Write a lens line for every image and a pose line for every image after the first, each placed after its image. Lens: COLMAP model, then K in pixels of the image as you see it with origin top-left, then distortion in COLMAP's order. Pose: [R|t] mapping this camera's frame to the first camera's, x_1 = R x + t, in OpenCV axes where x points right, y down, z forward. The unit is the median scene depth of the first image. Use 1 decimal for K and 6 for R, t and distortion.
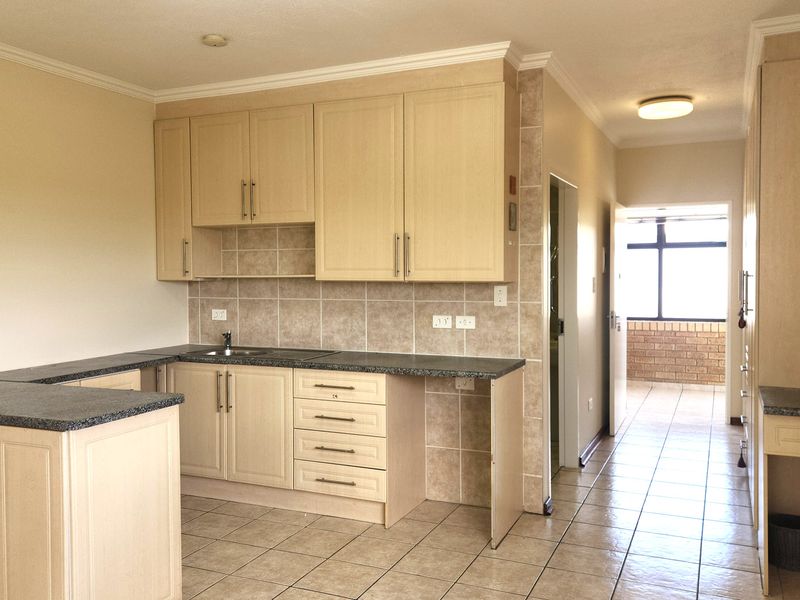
lens RADIAL K [[710.1, 0, 400.0], [0, 710.1, 300.0], [0, 0, 1]] dist [0.110127, -0.109014]
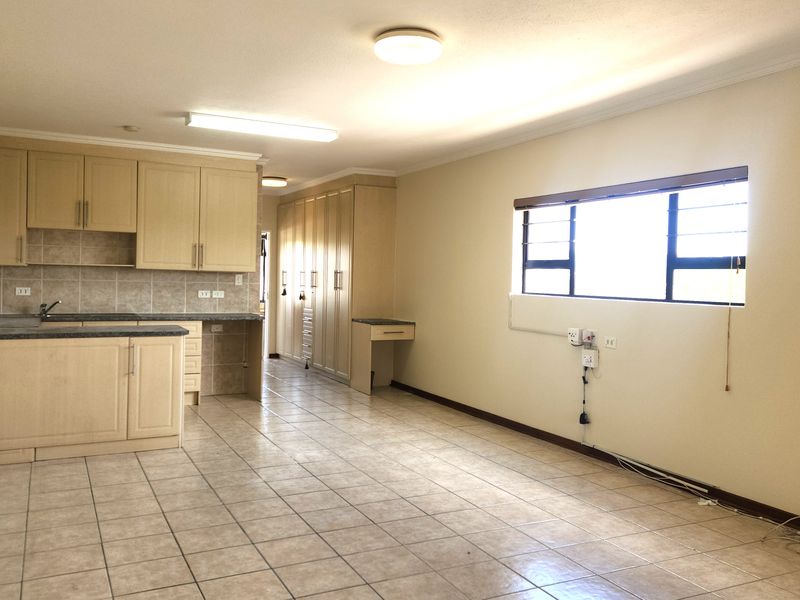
lens RADIAL K [[710.1, 0, 400.0], [0, 710.1, 300.0], [0, 0, 1]] dist [0.110127, -0.109014]
pose [[0.637185, -0.005898, 0.770688, -0.987683], [0.003257, 0.999982, 0.004960, 0.037471], [-0.770704, -0.000650, 0.637193, -0.503641]]
